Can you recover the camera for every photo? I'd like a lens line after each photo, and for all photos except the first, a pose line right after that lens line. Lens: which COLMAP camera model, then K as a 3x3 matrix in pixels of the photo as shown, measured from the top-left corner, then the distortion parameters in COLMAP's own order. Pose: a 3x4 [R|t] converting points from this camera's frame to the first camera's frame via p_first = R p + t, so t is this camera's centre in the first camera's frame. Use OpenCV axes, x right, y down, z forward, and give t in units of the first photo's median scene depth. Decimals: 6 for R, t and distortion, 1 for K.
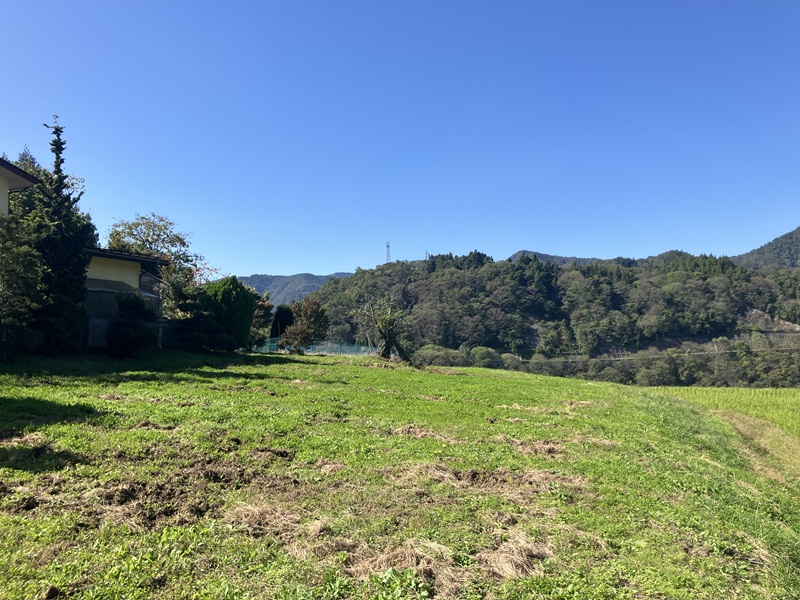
lens RADIAL K [[654.2, 0, 400.0], [0, 654.2, 300.0], [0, 0, 1]] dist [-0.004140, -0.009158]
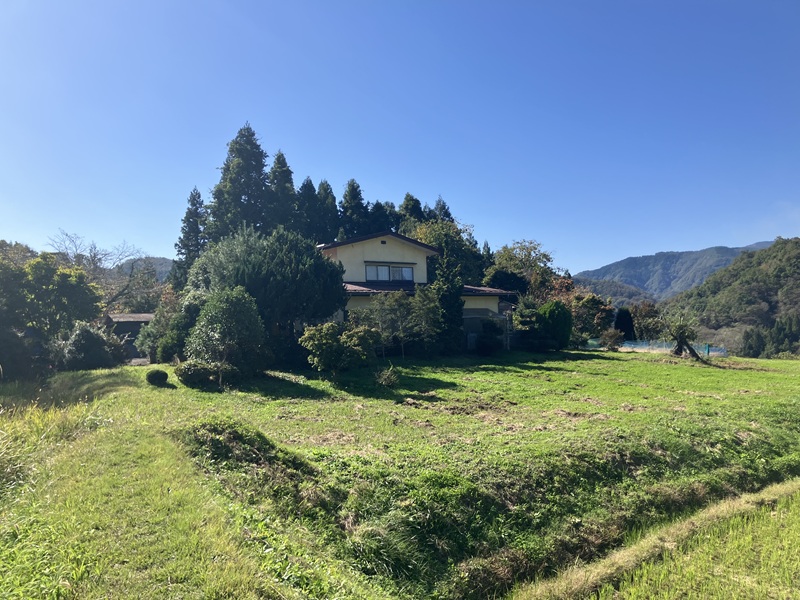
lens RADIAL K [[654.2, 0, 400.0], [0, 654.2, 300.0], [0, 0, 1]] dist [-0.004140, -0.009158]
pose [[0.825055, -0.033075, -0.564083, 0.319620], [0.049118, 0.998705, 0.013283, -0.080825], [0.562913, -0.038666, 0.825611, -0.479212]]
